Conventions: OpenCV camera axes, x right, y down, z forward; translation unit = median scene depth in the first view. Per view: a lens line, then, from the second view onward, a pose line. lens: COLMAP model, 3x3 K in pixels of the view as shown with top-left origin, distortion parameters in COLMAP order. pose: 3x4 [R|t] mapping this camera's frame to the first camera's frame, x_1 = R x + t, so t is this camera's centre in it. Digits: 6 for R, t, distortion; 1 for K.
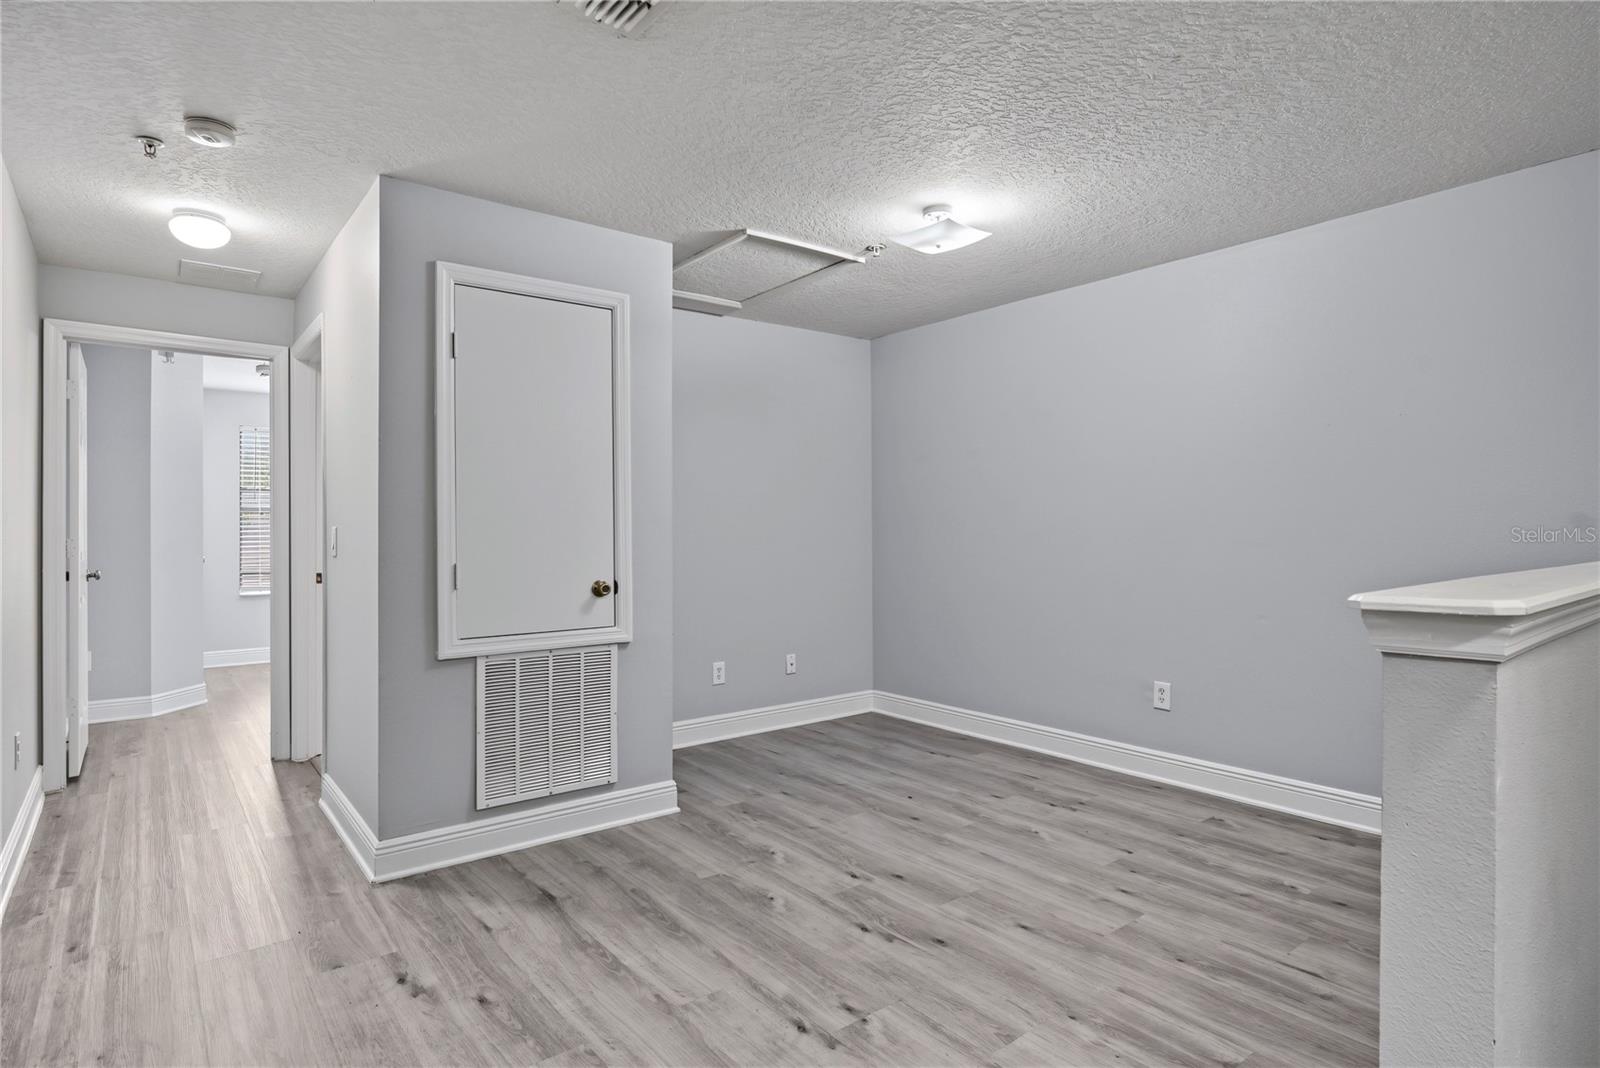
lens RADIAL K [[834.5, 0, 799.3], [0, 834.5, 530.9], [0, 0, 1]] dist [-0.010242, 0.001961]
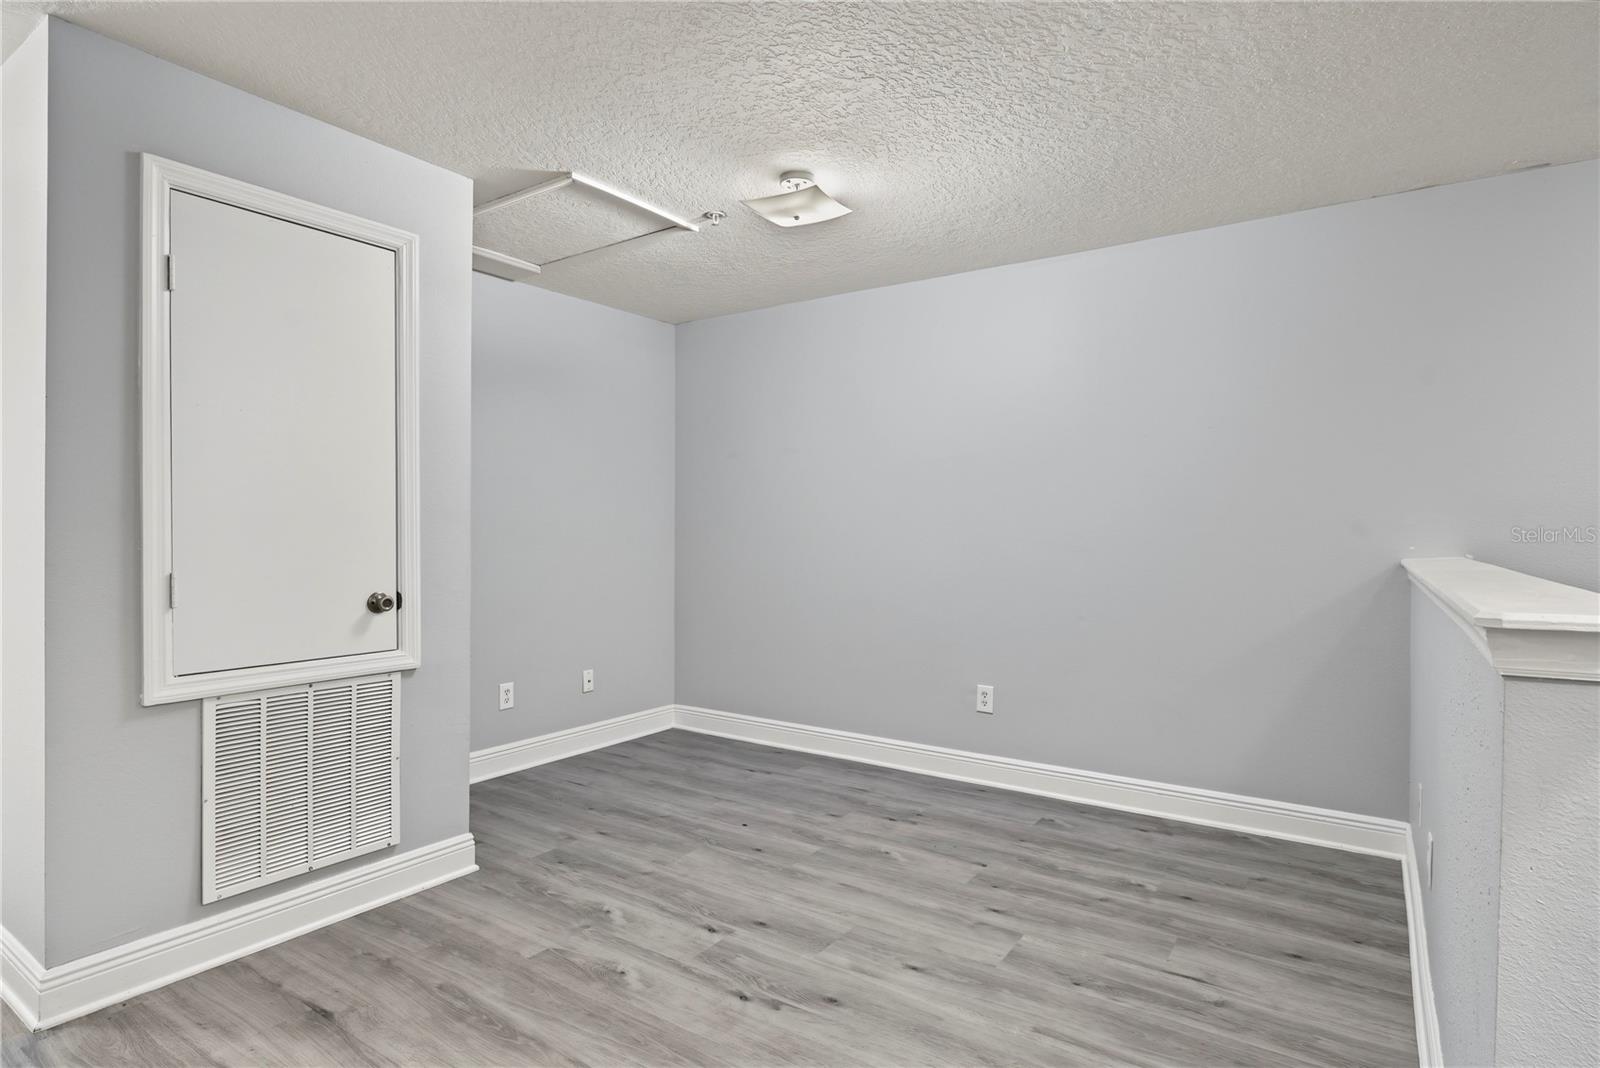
lens RADIAL K [[834.5, 0, 797.2], [0, 834.5, 540.1], [0, 0, 1]] dist [-0.010242, 0.001961]
pose [[0.954836, 0.005113, 0.297089, -0.103165], [-0.007877, 0.999936, 0.008108, 0.000155], [-0.297028, -0.010082, 0.954815, 0.140429]]
